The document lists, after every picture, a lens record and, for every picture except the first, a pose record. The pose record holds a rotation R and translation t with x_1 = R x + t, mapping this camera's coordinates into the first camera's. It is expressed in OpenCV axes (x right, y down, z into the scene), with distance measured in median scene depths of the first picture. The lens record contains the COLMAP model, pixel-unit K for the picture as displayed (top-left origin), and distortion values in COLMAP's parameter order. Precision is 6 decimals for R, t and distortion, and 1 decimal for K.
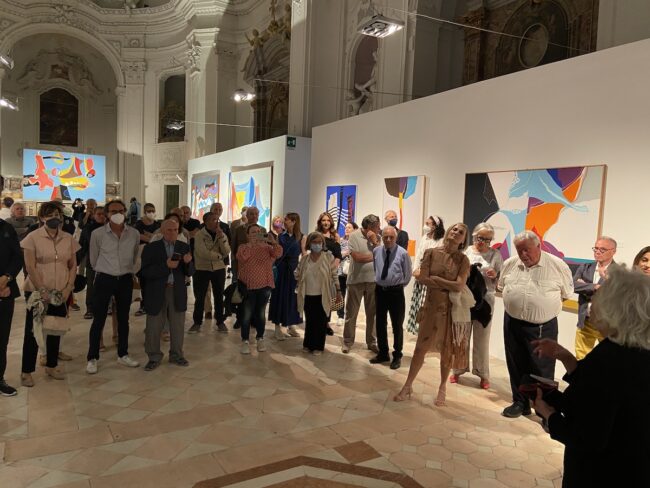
lens RADIAL K [[499.2, 0, 325.0], [0, 499.2, 244.0], [0, 0, 1]] dist [0.095224, -0.122056]
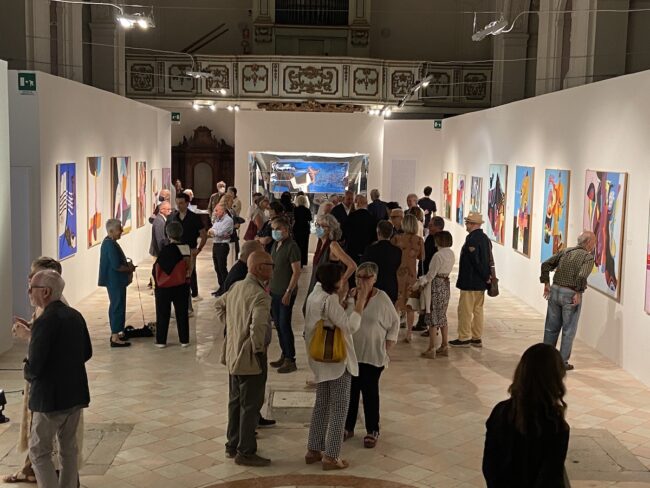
lens RADIAL K [[905.9, 0, 325.0], [0, 905.9, 244.0], [0, 0, 1]] dist [0.008655, 0.016782]
pose [[-0.875894, -0.103046, 0.471372, -1.044760], [-0.024435, 0.985148, 0.169958, -0.245961], [-0.481885, 0.137347, -0.865403, 2.077157]]
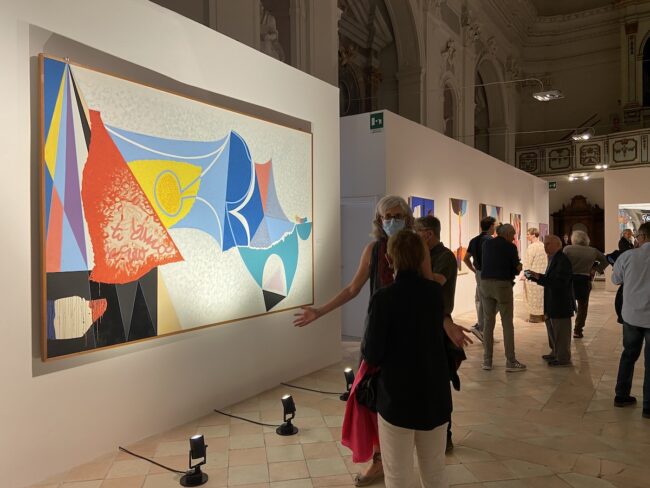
lens RADIAL K [[499.2, 0, 325.0], [0, 499.2, 244.0], [0, 0, 1]] dist [0.095224, -0.122056]
pose [[-0.436366, -0.040873, 0.898840, -0.722565], [0.048829, 0.996420, 0.069016, -0.102778], [-0.898443, 0.074005, -0.432808, 1.550713]]
